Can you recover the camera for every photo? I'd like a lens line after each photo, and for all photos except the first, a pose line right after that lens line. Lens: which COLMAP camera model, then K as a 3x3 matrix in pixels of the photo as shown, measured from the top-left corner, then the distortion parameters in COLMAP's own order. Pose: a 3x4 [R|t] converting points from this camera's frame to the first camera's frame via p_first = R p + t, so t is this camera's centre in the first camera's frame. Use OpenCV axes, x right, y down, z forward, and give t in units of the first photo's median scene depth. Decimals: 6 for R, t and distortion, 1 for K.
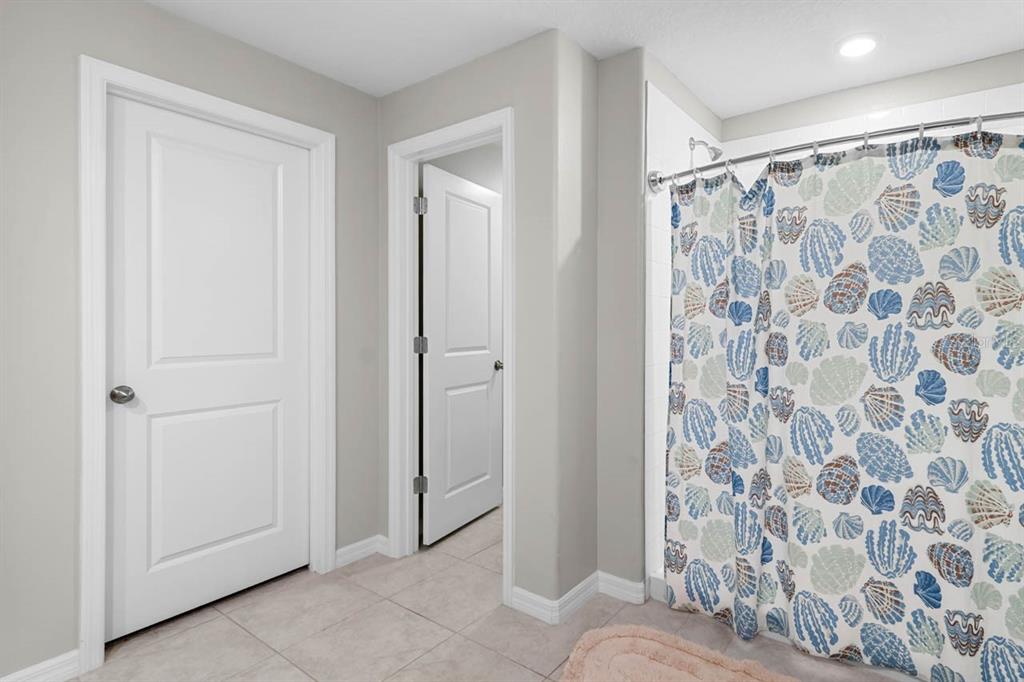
lens RADIAL K [[536.9, 0, 513.8], [0, 536.9, 325.5], [0, 0, 1]] dist [0.001431, -0.000089]
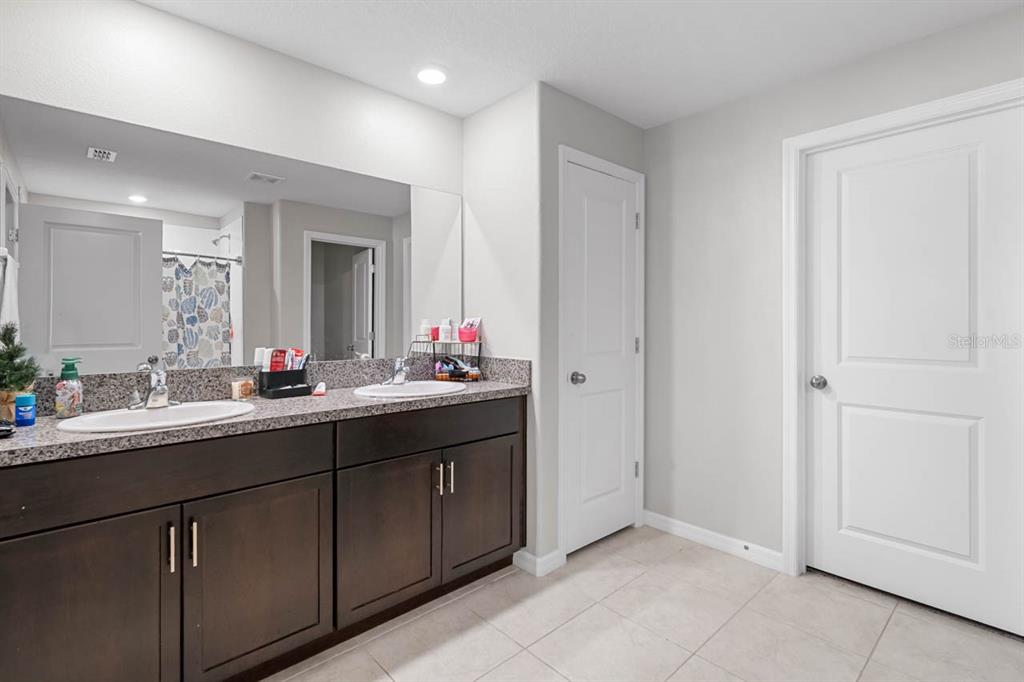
lens RADIAL K [[458.8, 0, 517.9], [0, 458.8, 328.7], [0, 0, 1]] dist [0.002092, -0.000249]
pose [[-0.188900, 0.005705, -0.981980, 0.483480], [-0.003360, 0.999974, 0.006456, -0.004488], [0.981991, 0.004518, -0.188876, 0.487735]]
